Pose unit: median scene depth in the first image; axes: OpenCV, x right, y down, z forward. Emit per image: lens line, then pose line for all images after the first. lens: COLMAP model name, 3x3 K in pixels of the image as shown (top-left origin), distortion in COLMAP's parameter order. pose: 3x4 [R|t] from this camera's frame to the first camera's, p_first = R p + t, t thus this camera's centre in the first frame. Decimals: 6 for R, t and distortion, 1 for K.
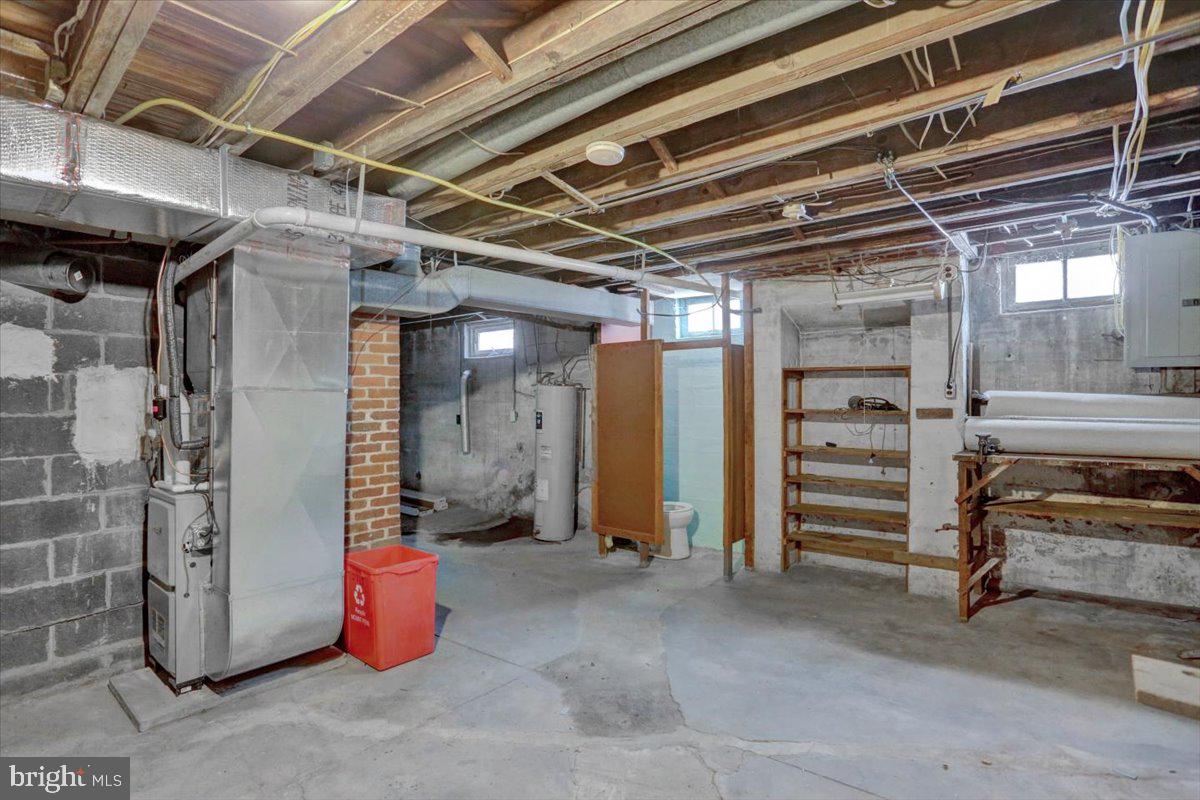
lens RADIAL K [[612.2, 0, 597.7], [0, 612.2, 398.8], [0, 0, 1]] dist [-0.015723, 0.001538]
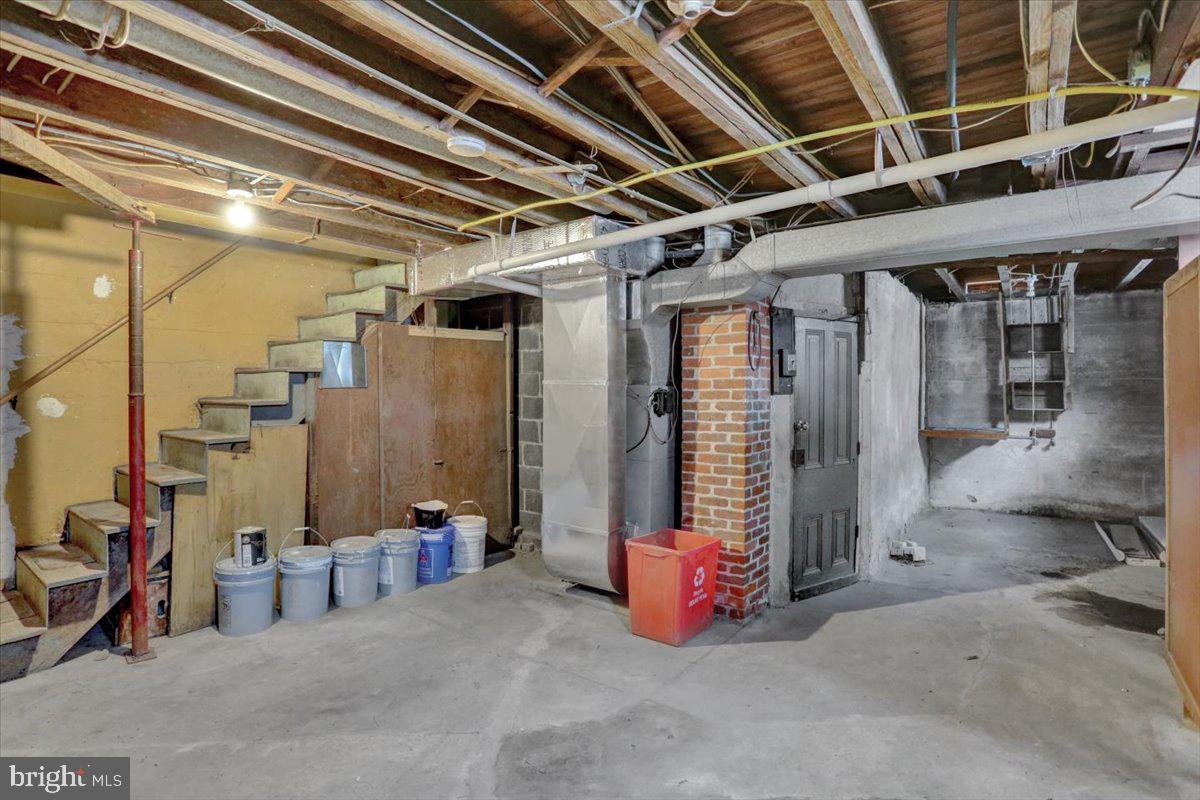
lens RADIAL K [[612.2, 0, 597.2], [0, 612.2, 398.3], [0, 0, 1]] dist [-0.015723, 0.001538]
pose [[0.038611, 0.012433, -0.999177, 0.649728], [0.004456, 0.999911, 0.012614, 0.000809], [0.999244, -0.004939, 0.038552, 0.765852]]
